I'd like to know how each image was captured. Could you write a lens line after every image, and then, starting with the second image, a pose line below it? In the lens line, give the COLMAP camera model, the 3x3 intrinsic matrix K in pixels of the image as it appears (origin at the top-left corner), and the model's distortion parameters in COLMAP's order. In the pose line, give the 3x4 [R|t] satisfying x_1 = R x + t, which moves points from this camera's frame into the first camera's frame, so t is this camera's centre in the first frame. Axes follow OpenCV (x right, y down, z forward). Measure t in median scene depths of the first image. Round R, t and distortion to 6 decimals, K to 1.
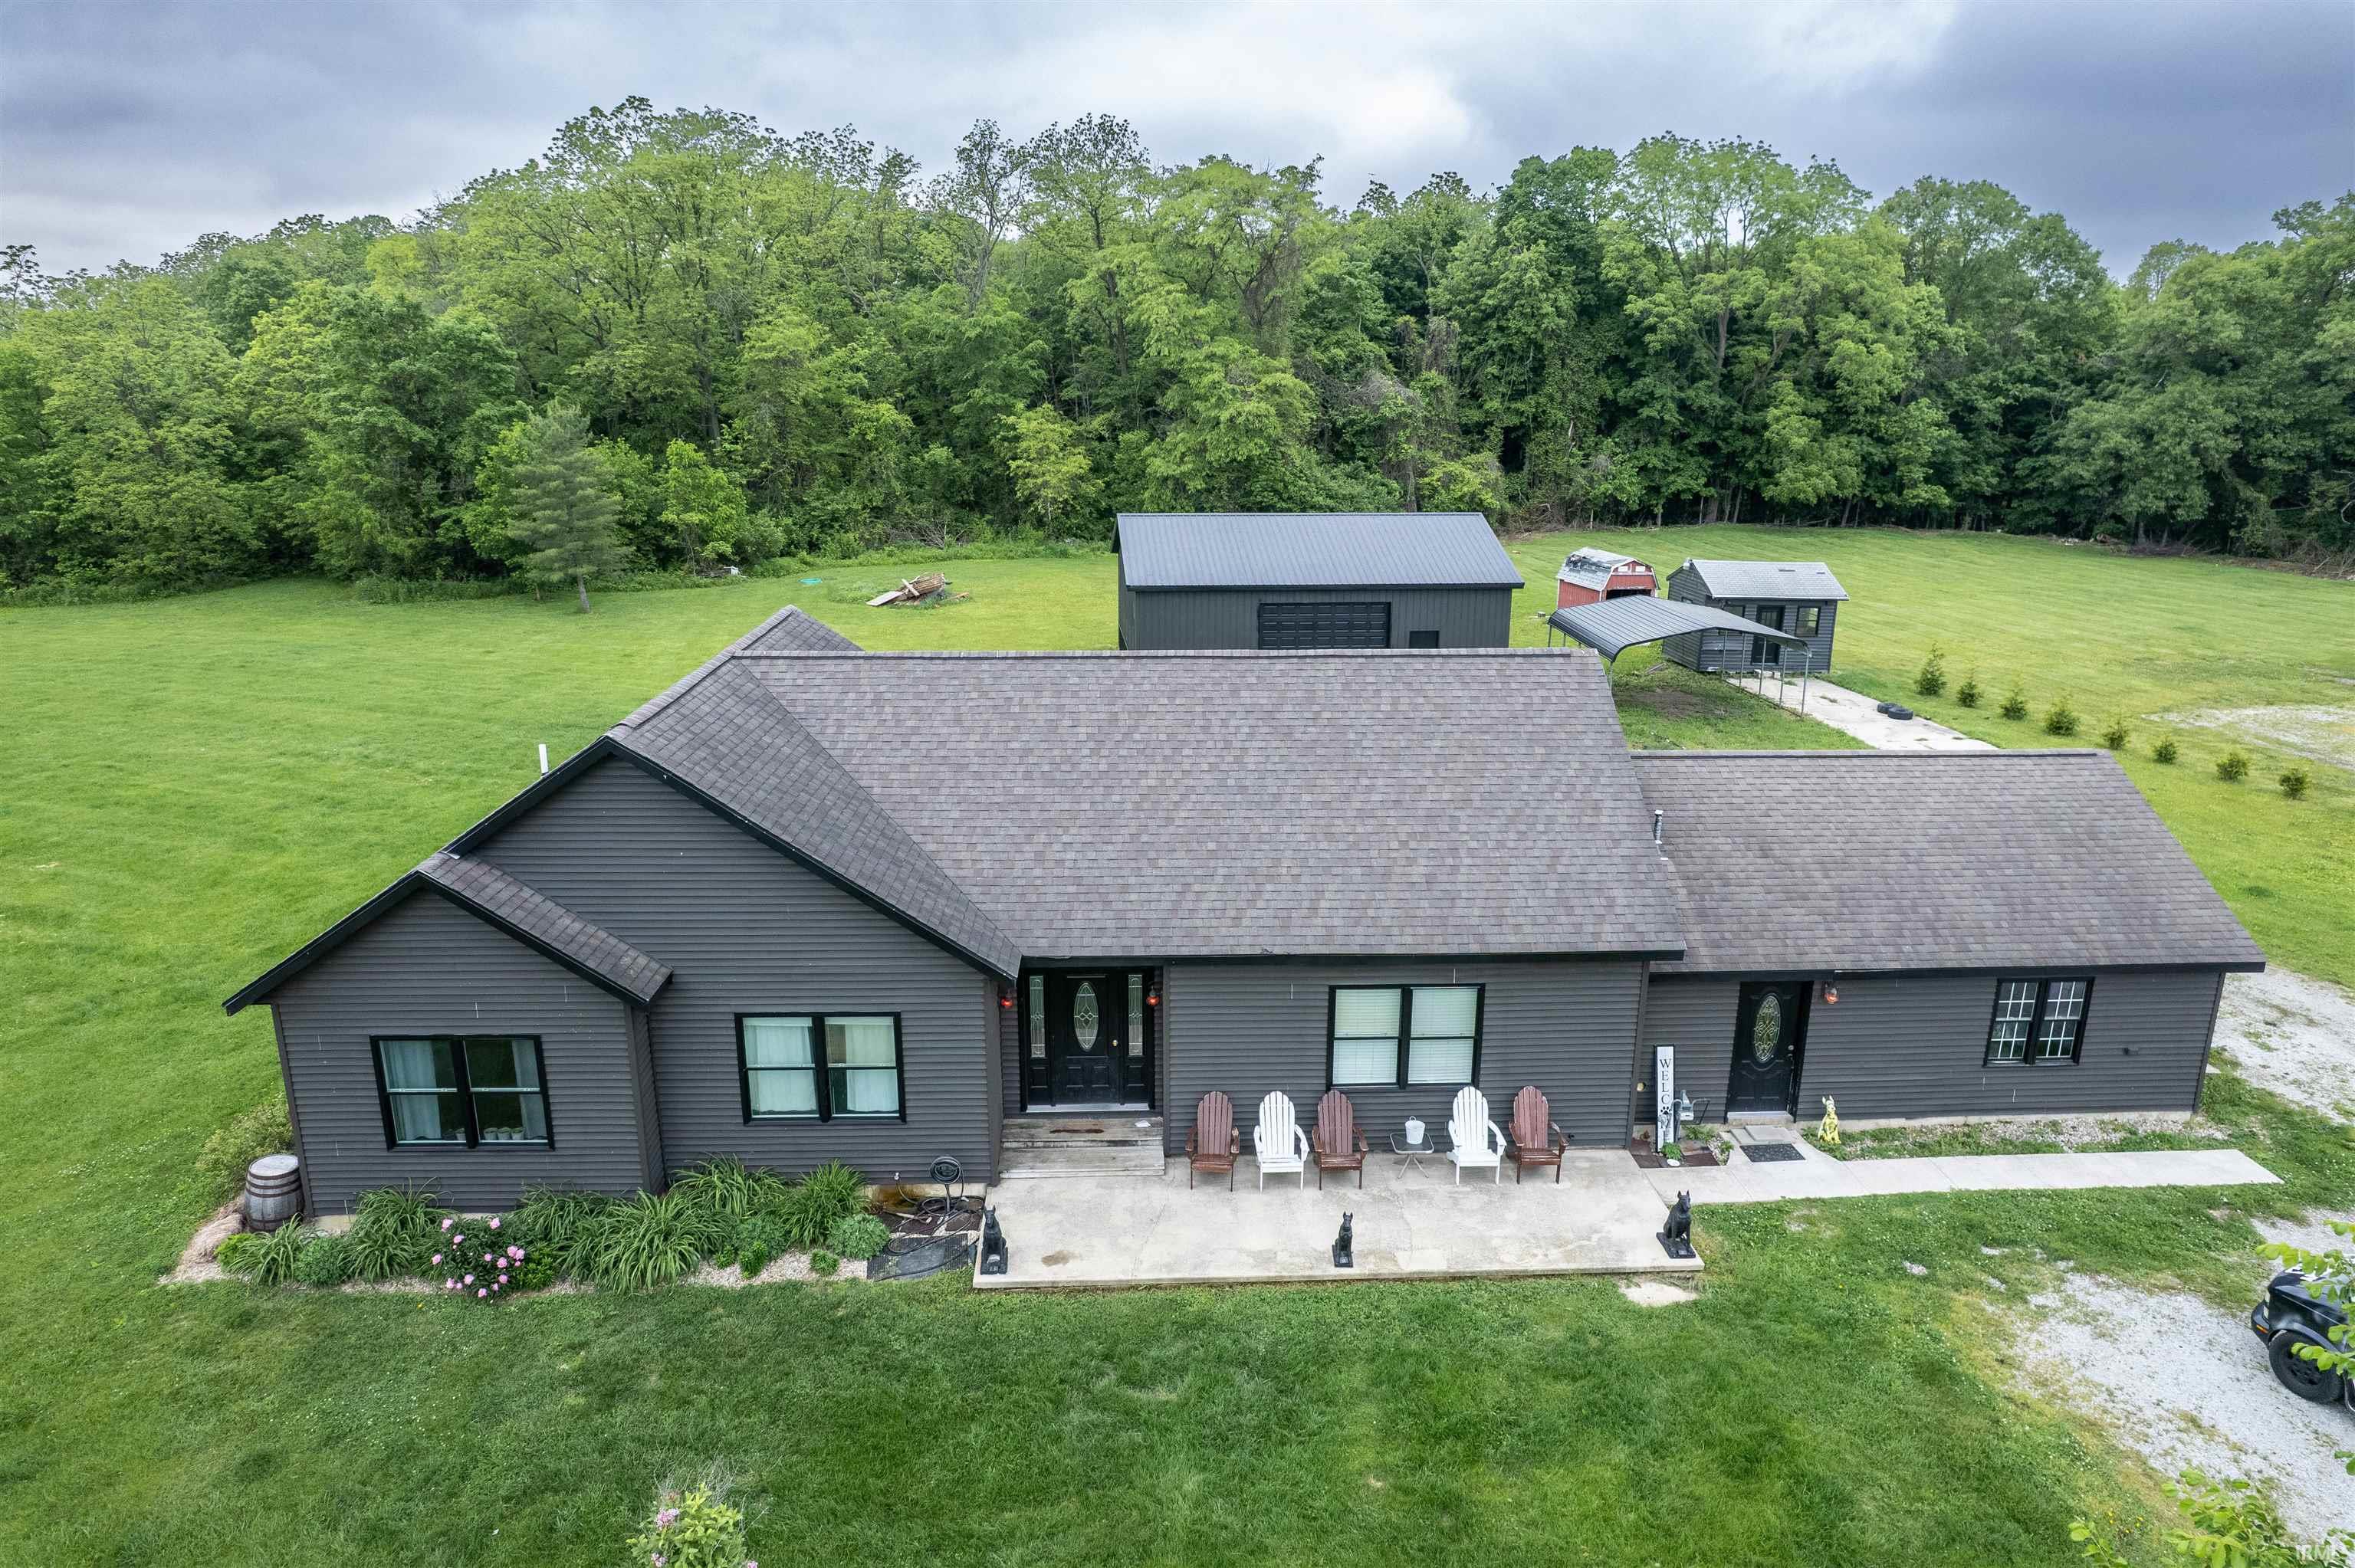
lens RADIAL K [[1511.8, 0, 1185.8], [0, 1511.8, 790.4], [0, 0, 1]] dist [-0.074774, 0.065438]
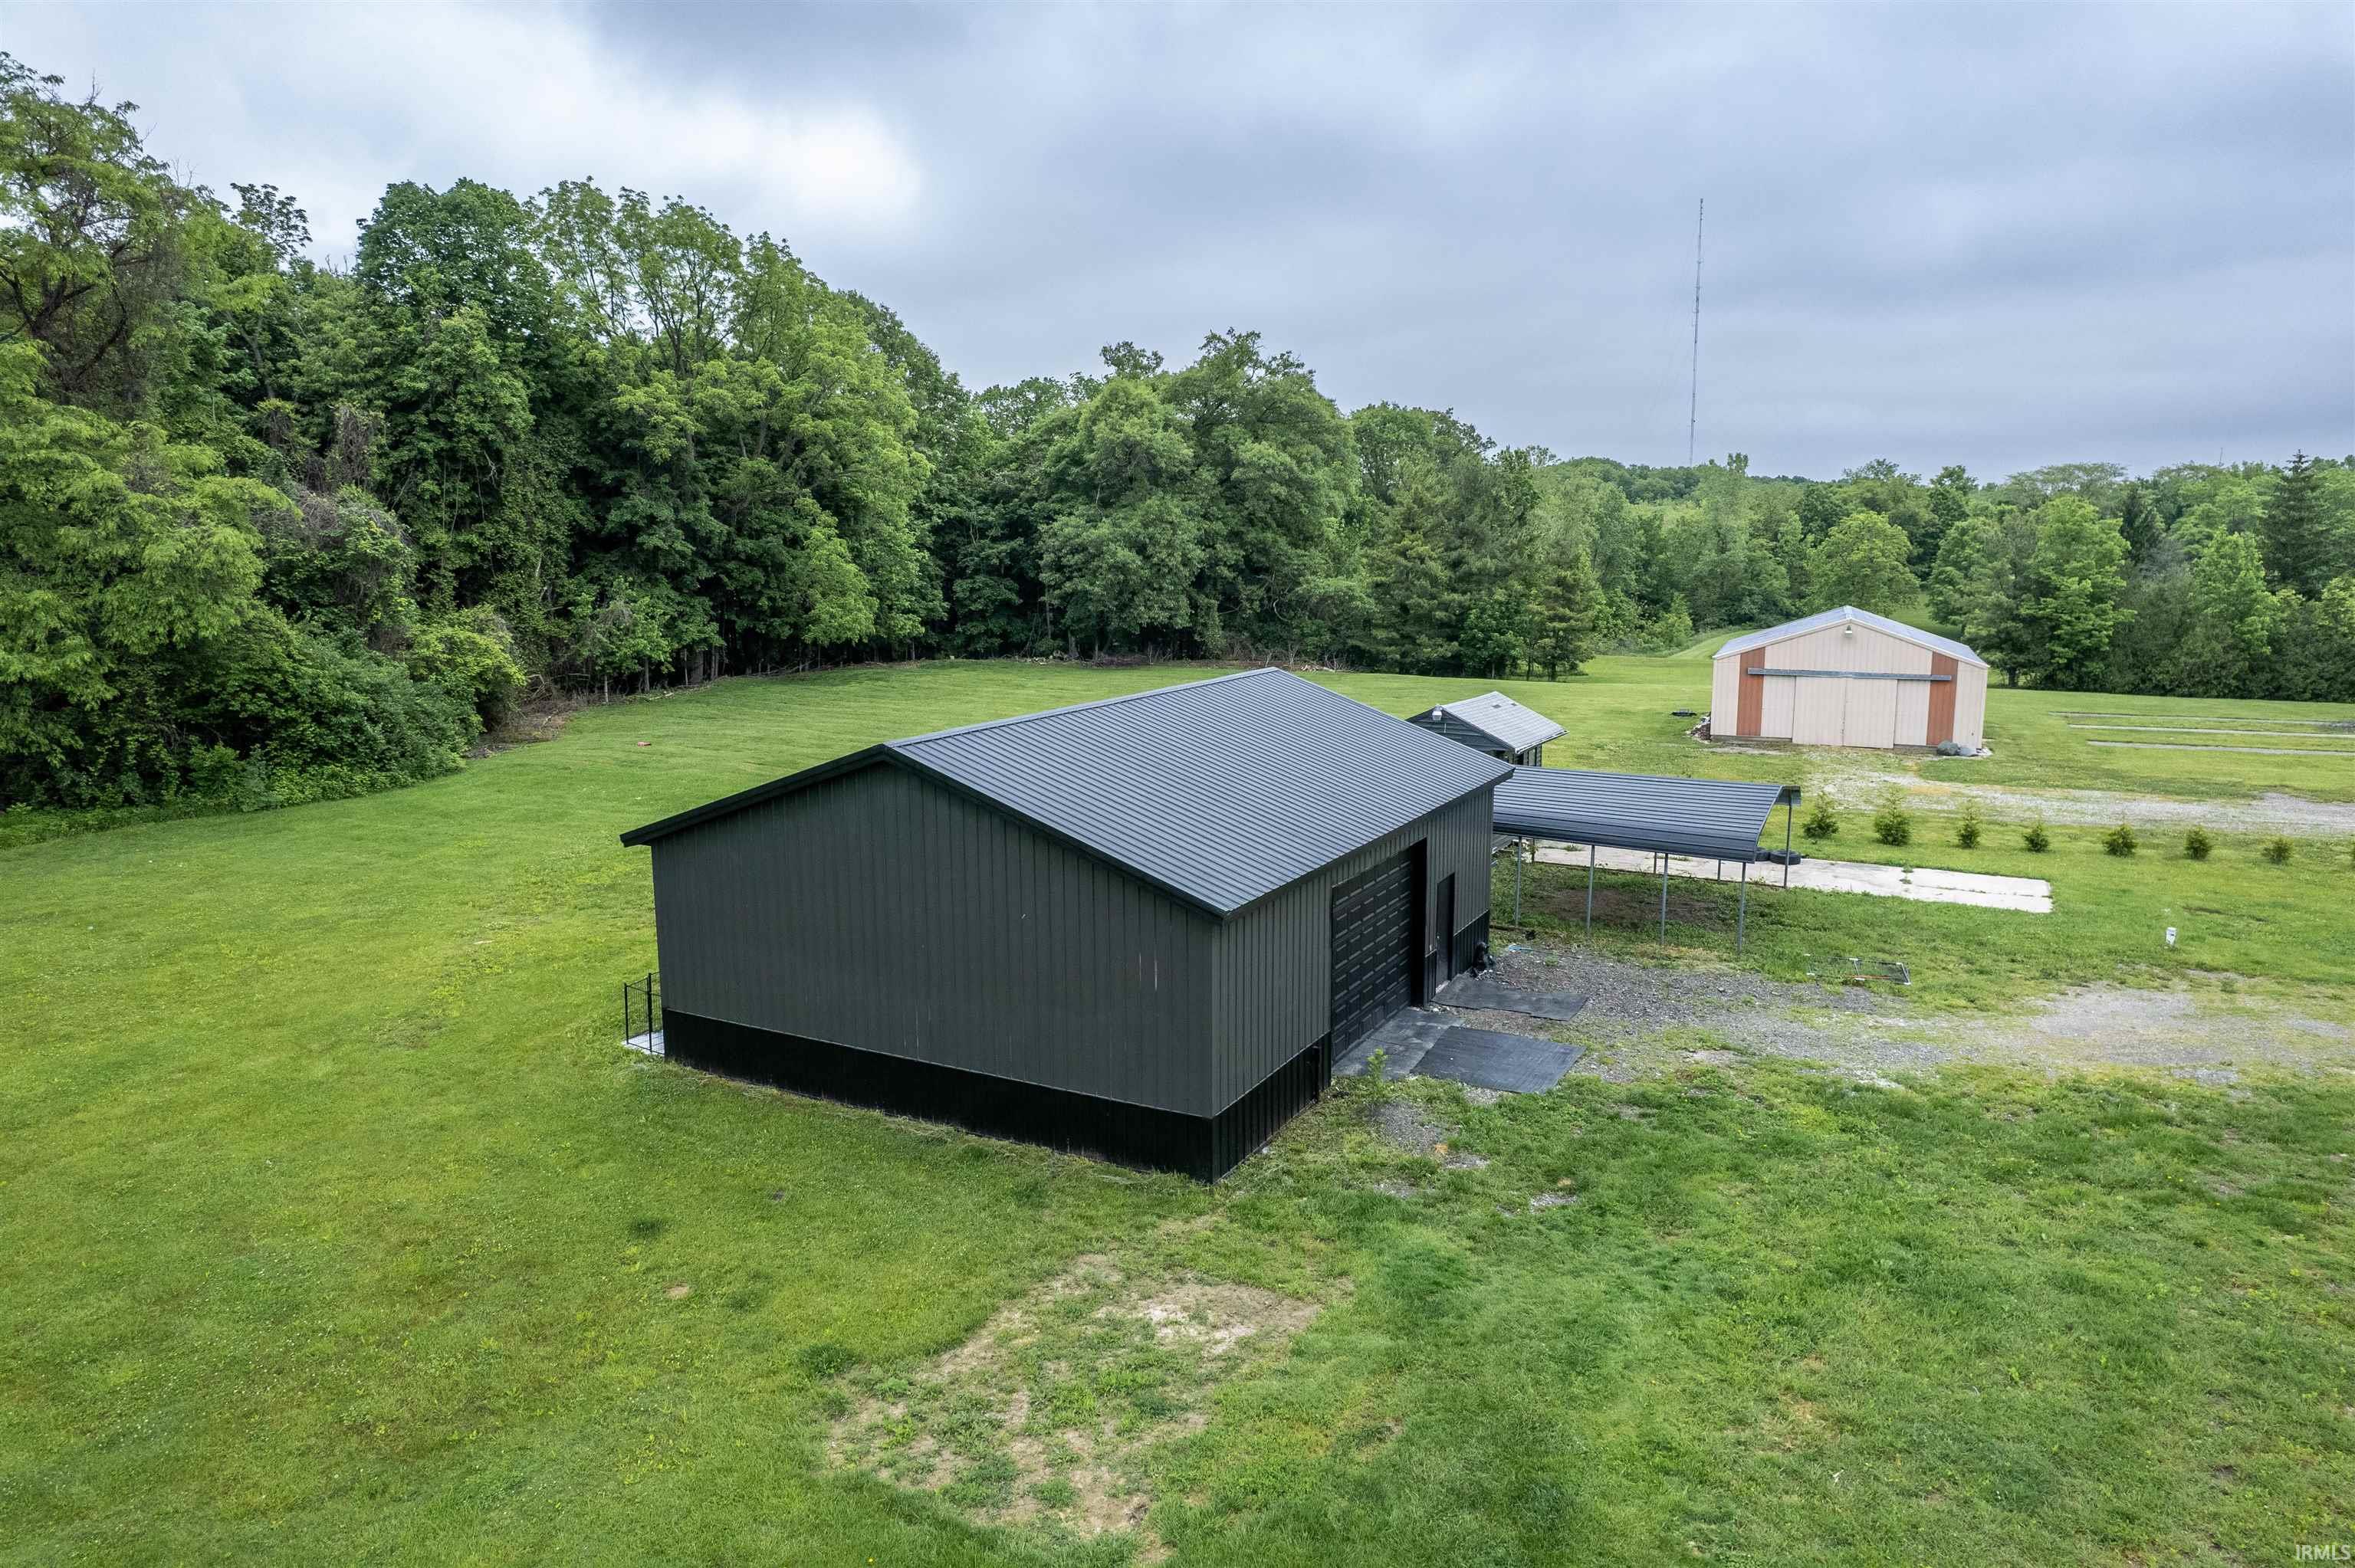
lens RADIAL K [[1511.8, 0, 1185.8], [0, 1511.8, 785.1], [0, 0, 1]] dist [-0.074774, 0.065438]
pose [[0.552120, -0.146166, 0.820853, -0.806123], [0.228871, 0.973264, 0.019362, -0.397316], [-0.801737, 0.177179, 0.570812, 1.729991]]
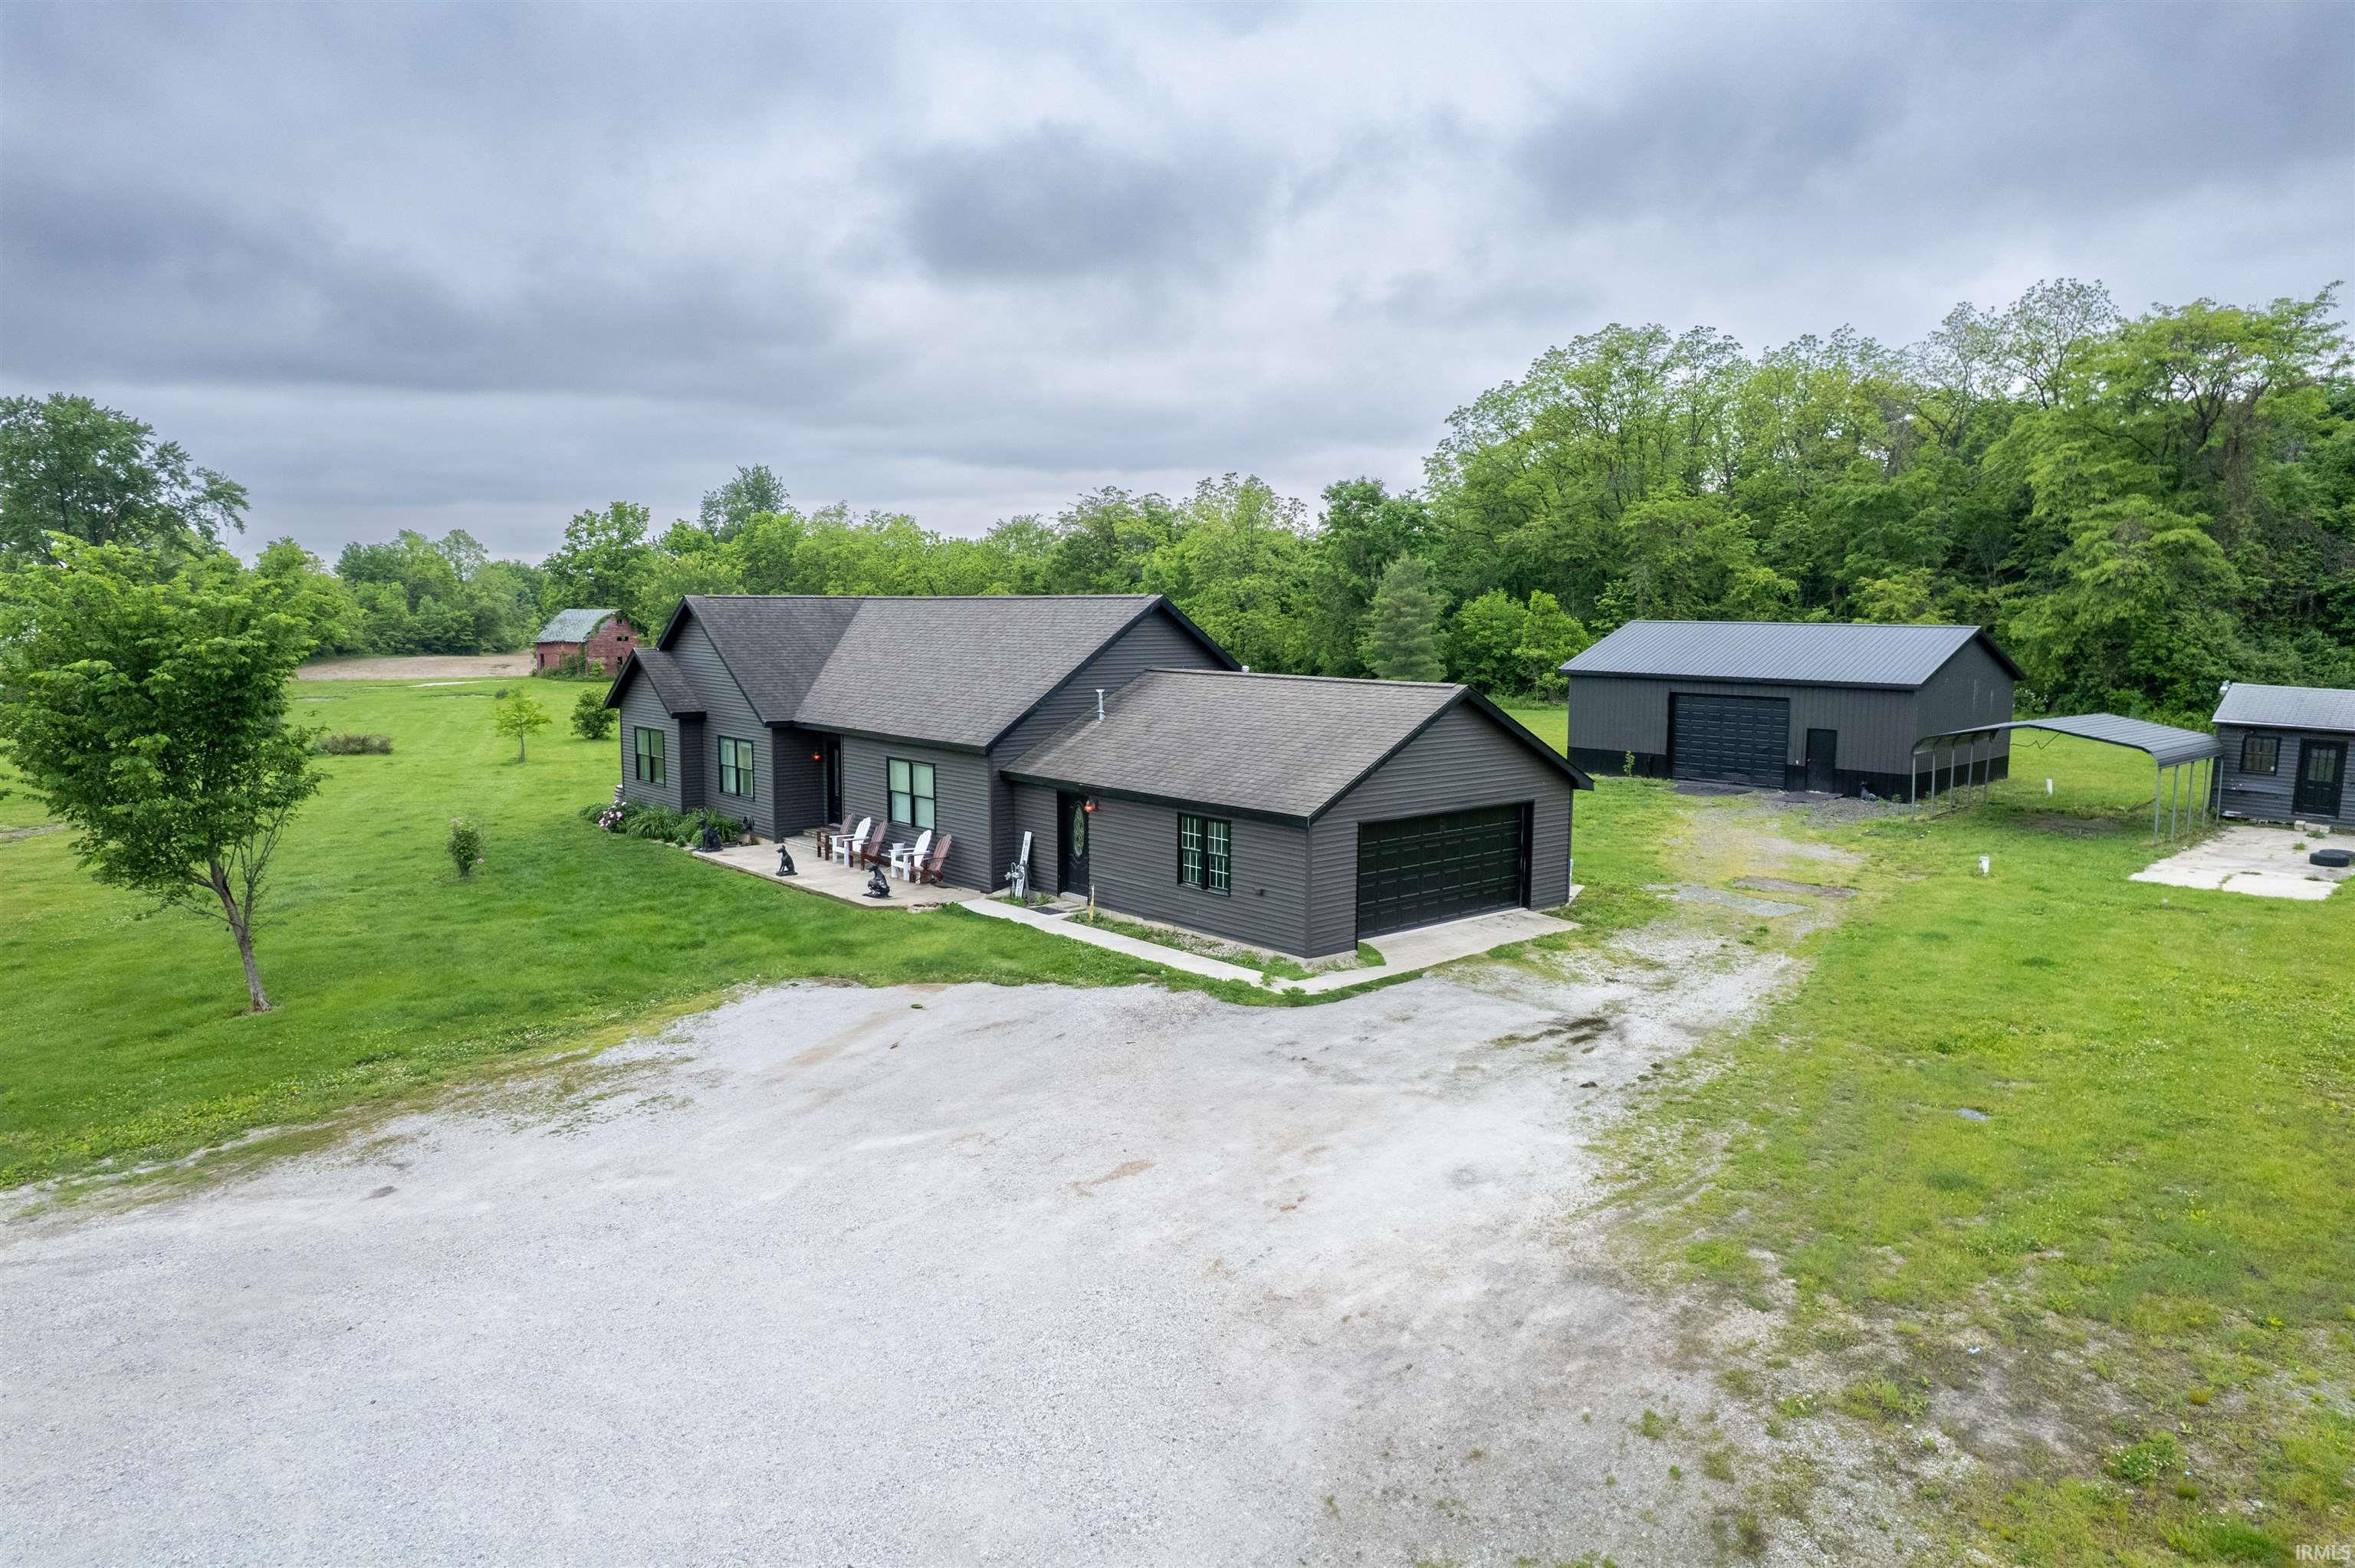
lens RADIAL K [[1511.8, 0, 1195.7], [0, 1511.8, 785.2], [0, 0, 1]] dist [-0.074774, 0.065438]
pose [[0.628148, 0.090234, -0.772844, 1.535375], [-0.211364, 0.975693, -0.057873, 0.173125], [0.748836, 0.199705, 0.631951, 0.165723]]
